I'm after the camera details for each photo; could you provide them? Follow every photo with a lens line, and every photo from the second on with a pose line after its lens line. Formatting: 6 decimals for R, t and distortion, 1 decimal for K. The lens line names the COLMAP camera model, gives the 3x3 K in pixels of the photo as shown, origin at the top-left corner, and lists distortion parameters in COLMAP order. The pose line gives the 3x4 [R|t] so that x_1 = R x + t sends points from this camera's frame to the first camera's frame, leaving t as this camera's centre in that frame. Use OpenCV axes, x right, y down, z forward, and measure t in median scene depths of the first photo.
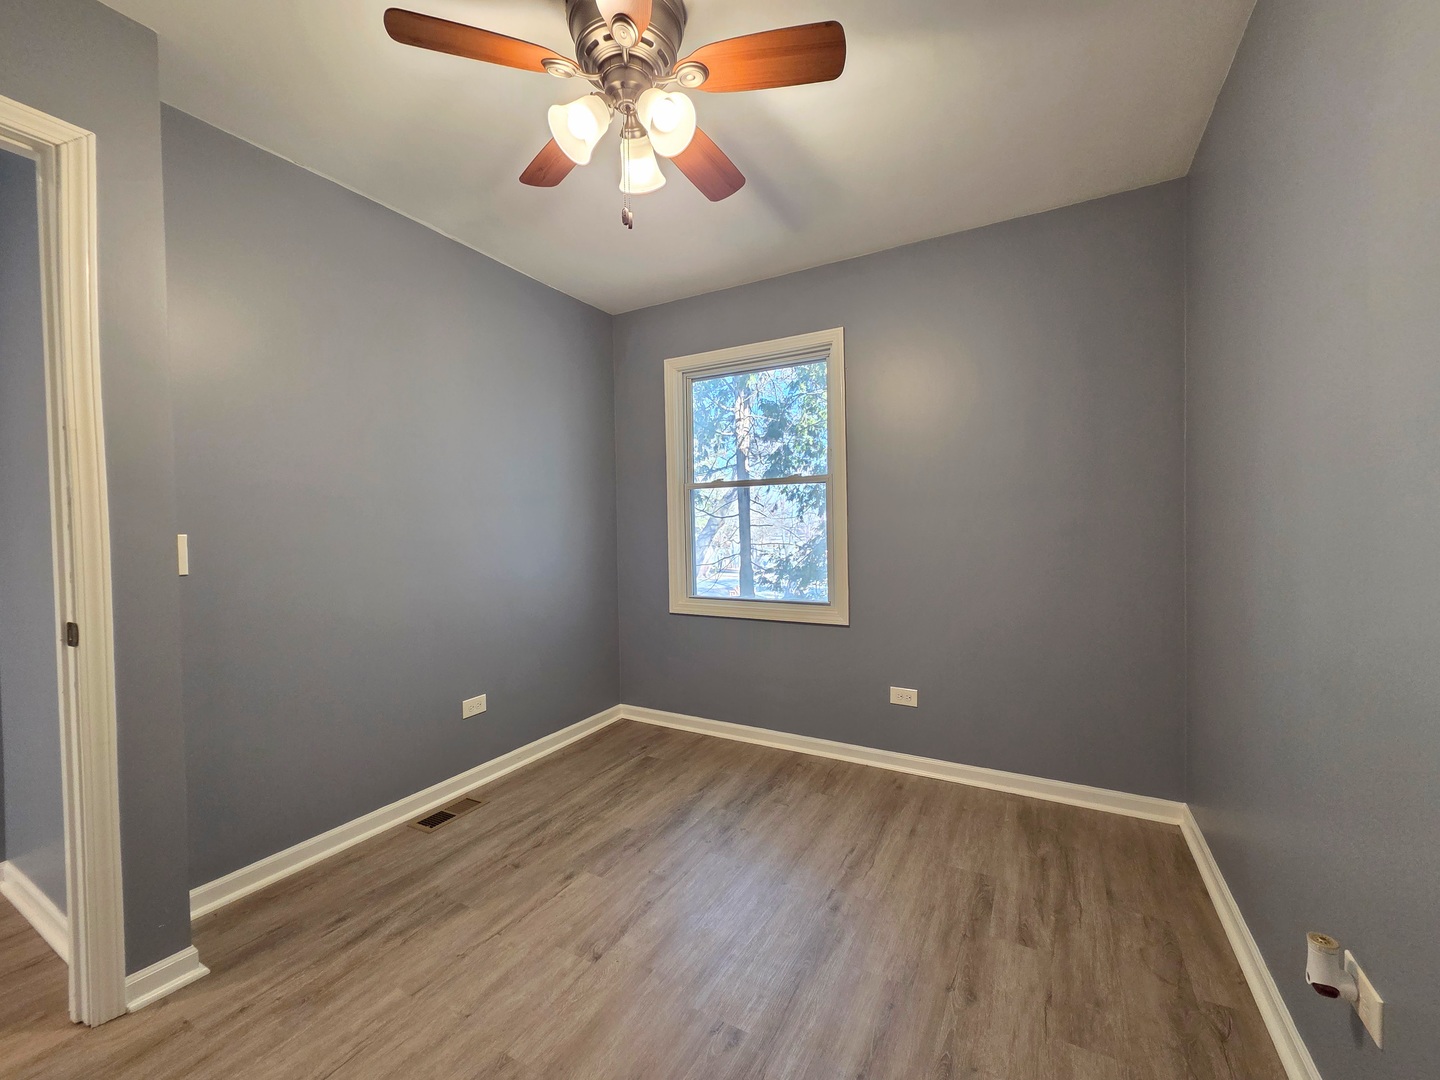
lens RADIAL K [[584.7, 0, 718.9], [0, 584.7, 539.2], [0, 0, 1]] dist [0.006044, -0.002305]
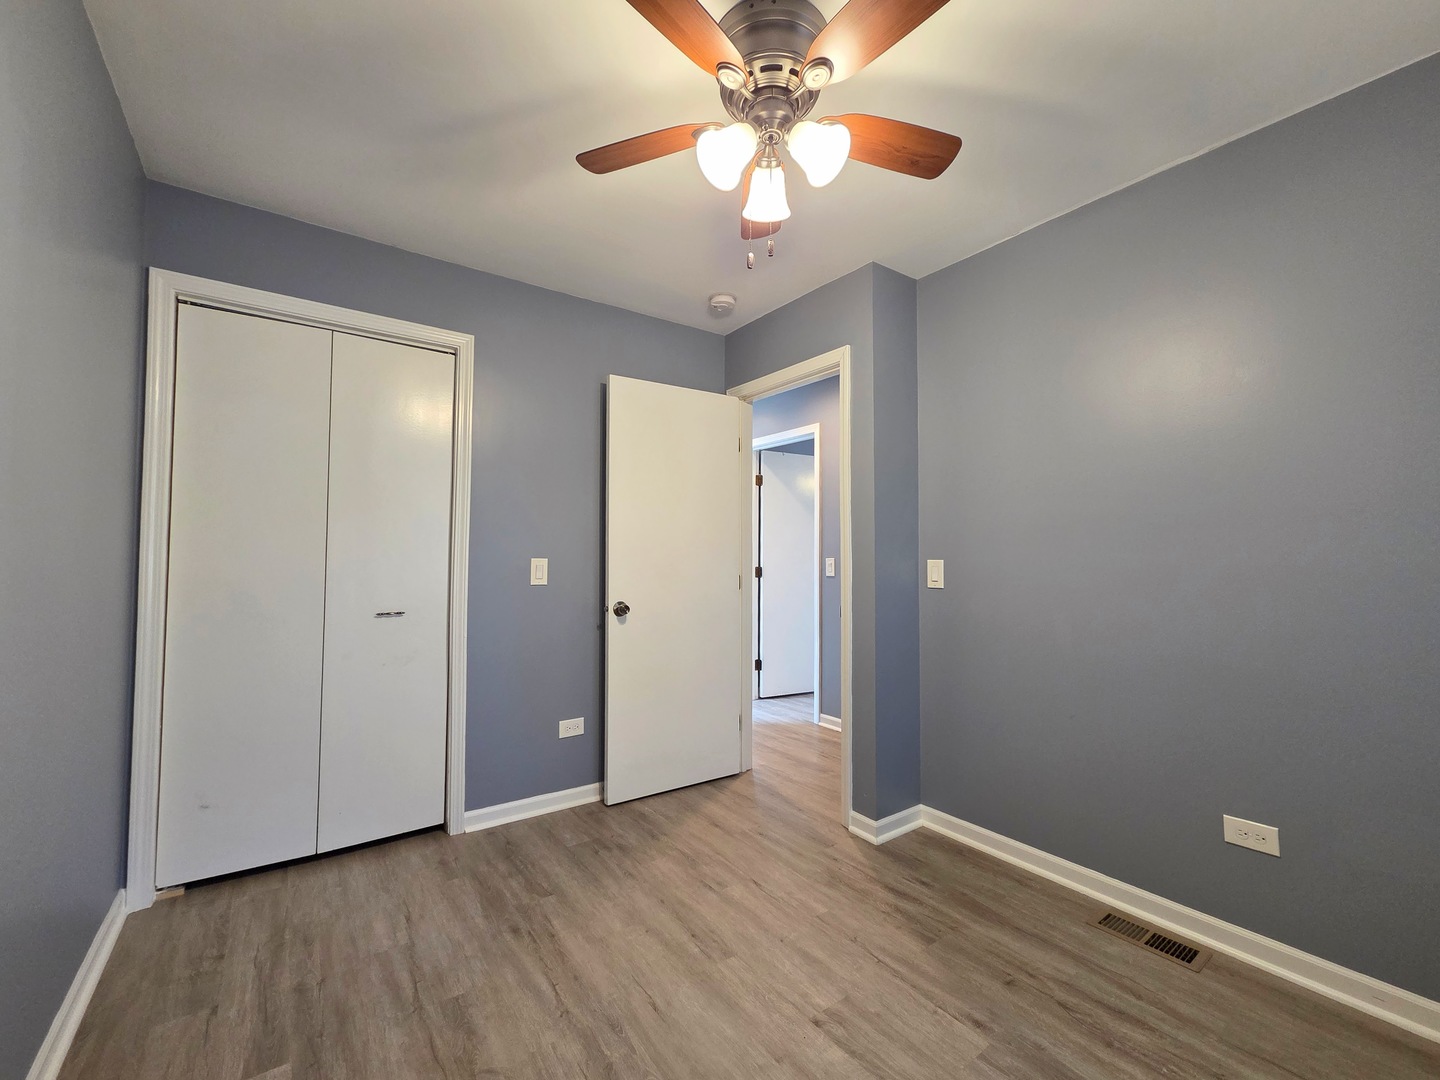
lens RADIAL K [[584.7, 0, 716.6], [0, 584.7, 543.9], [0, 0, 1]] dist [0.006044, -0.002305]
pose [[-0.412947, -0.006759, -0.910730, 0.648740], [-0.012418, 0.999921, -0.001791, -0.049251], [0.910670, 0.010570, -0.412999, 1.104341]]
